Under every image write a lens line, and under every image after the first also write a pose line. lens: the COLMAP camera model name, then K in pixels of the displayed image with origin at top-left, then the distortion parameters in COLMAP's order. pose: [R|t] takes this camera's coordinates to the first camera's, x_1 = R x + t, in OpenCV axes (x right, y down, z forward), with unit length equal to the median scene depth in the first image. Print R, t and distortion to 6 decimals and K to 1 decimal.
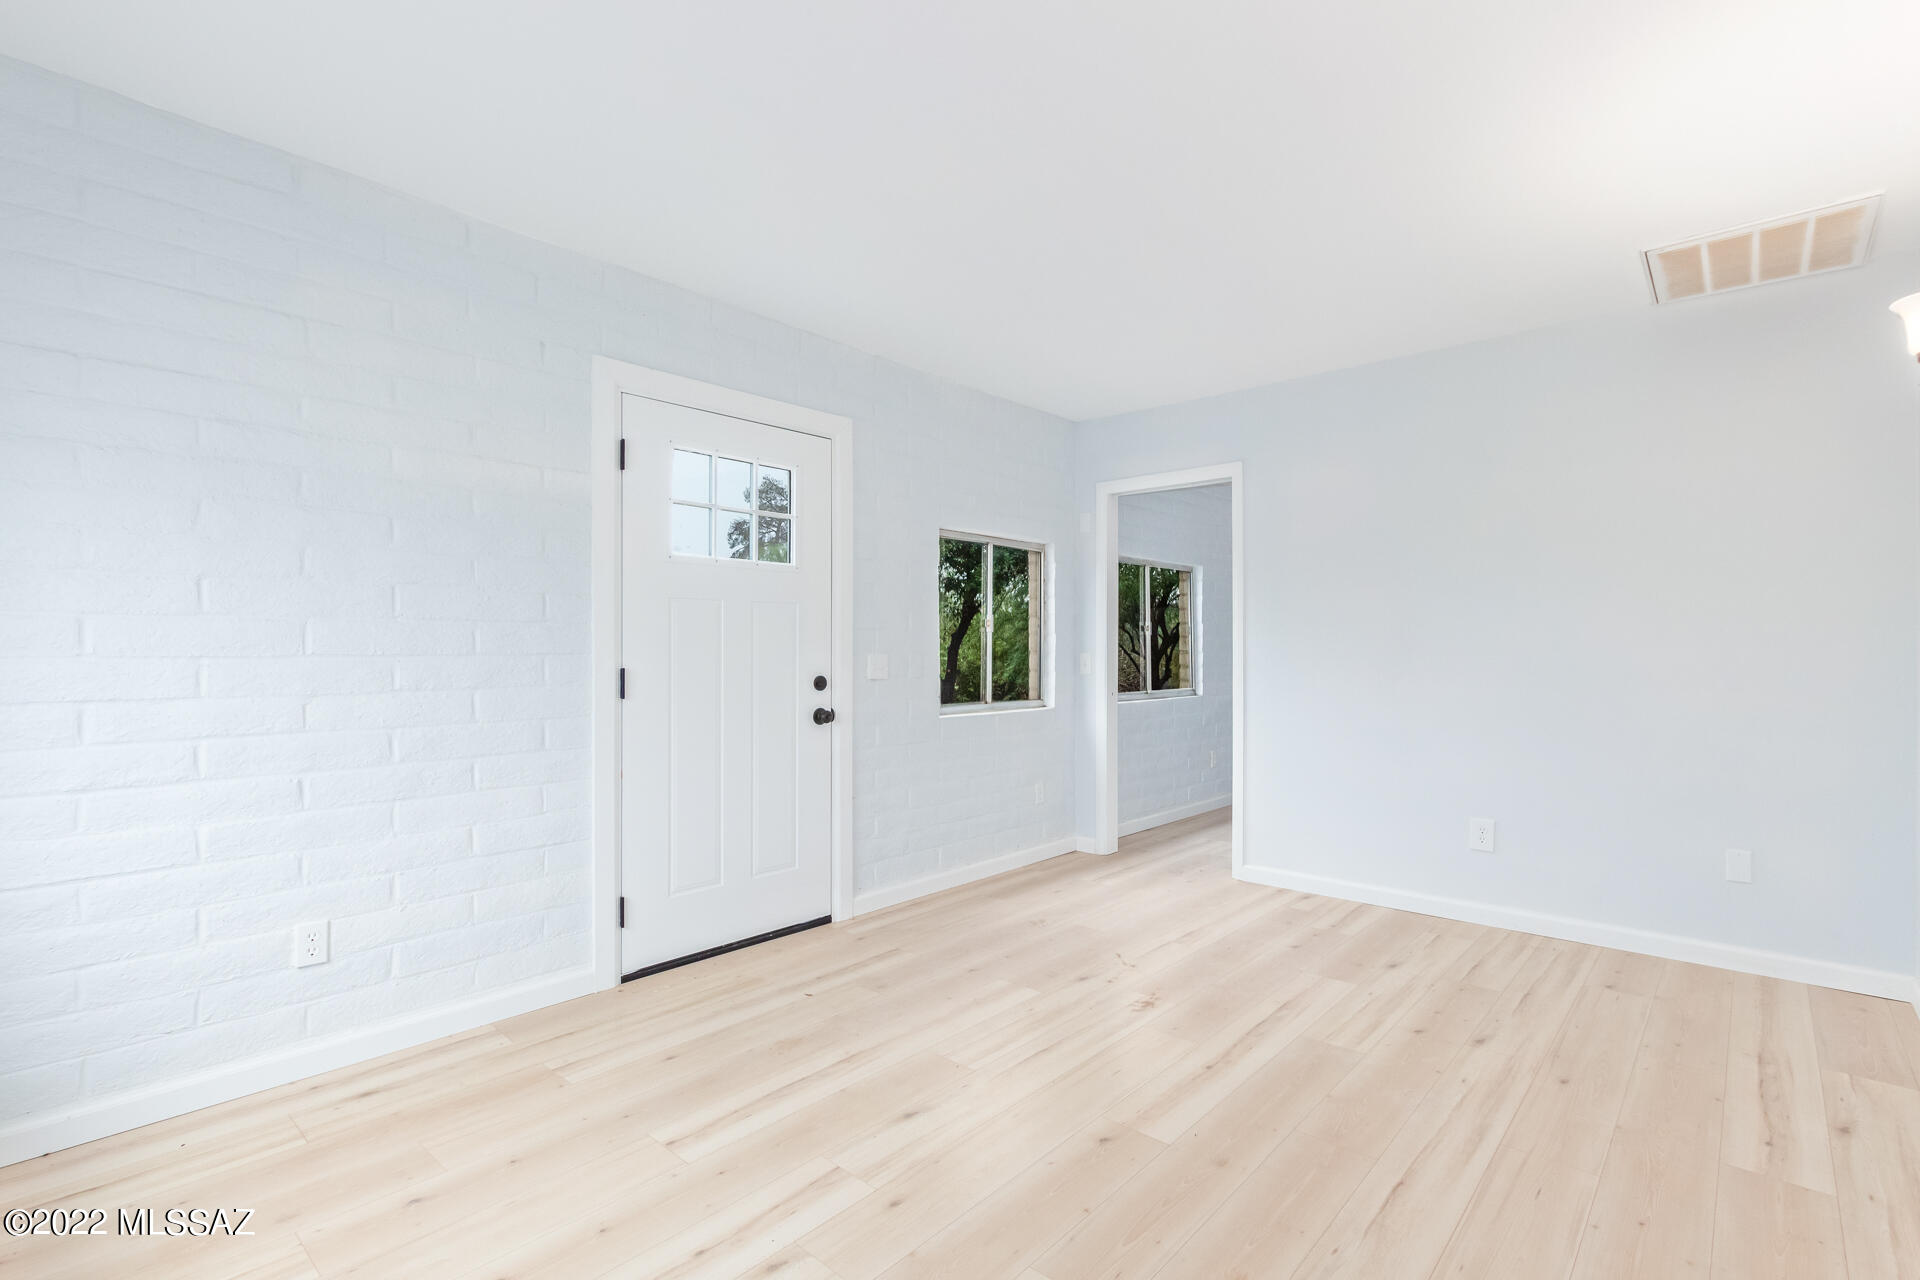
lens RADIAL K [[880.6, 0, 972.5], [0, 880.6, 638.9], [0, 0, 1]] dist [0.000105, -0.000091]
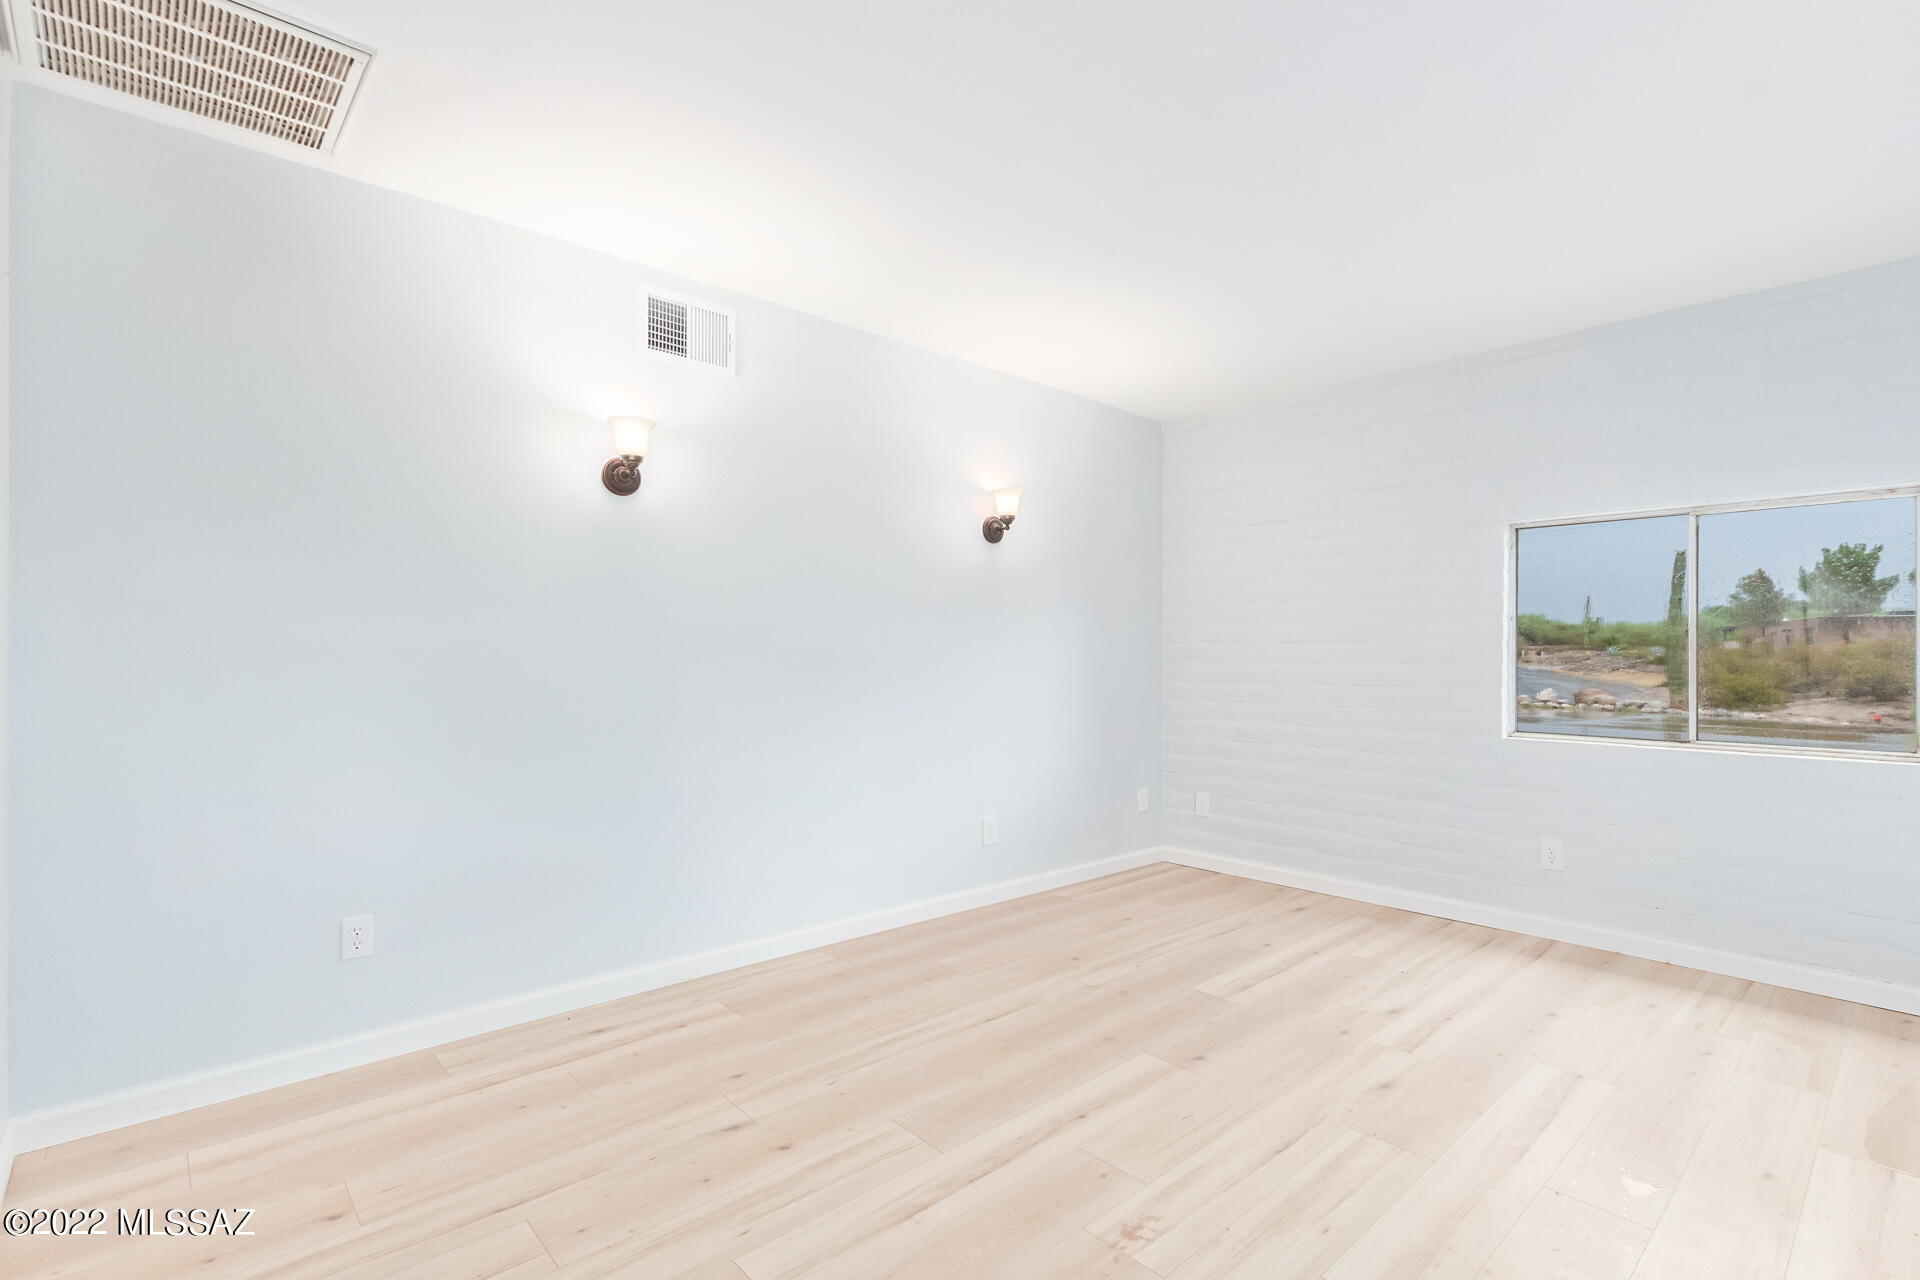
lens RADIAL K [[886.7, 0, 953.4], [0, 886.7, 636.3], [0, 0, 1]] dist [0.001005, 0.000028]
pose [[-0.994463, 0.001003, 0.105081, 0.256448], [-0.002056, 0.999577, -0.028997, 0.019762], [-0.105066, -0.029052, -0.994041, 1.631910]]
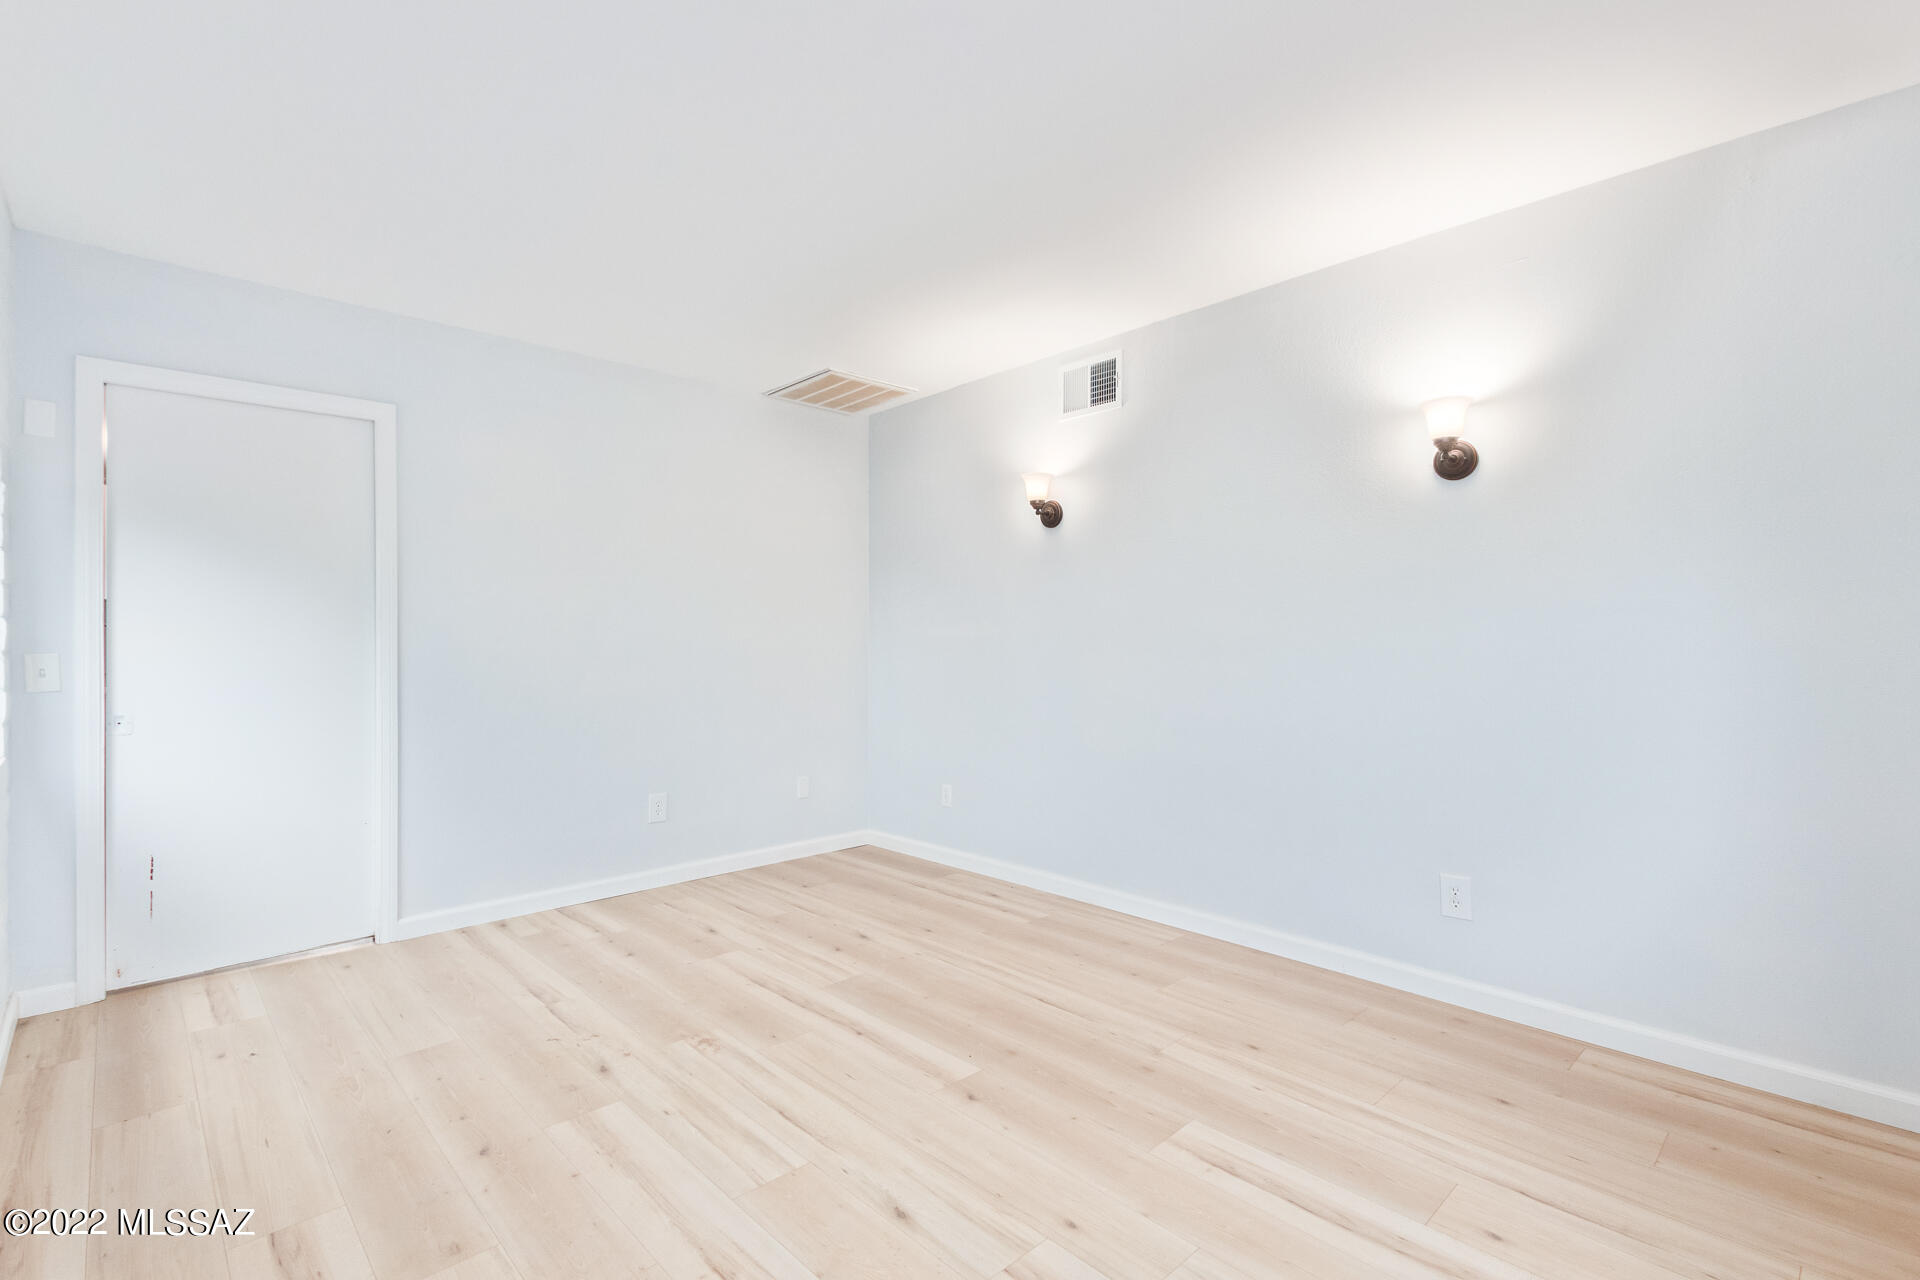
lens RADIAL K [[880.6, 0, 972.5], [0, 880.6, 638.9], [0, 0, 1]] dist [0.000105, -0.000091]
pose [[0.069474, 0.003824, 0.997576, -0.672481], [-0.007870, 0.999964, -0.003285, 0.007152], [-0.997553, -0.007622, 0.069502, 0.670231]]
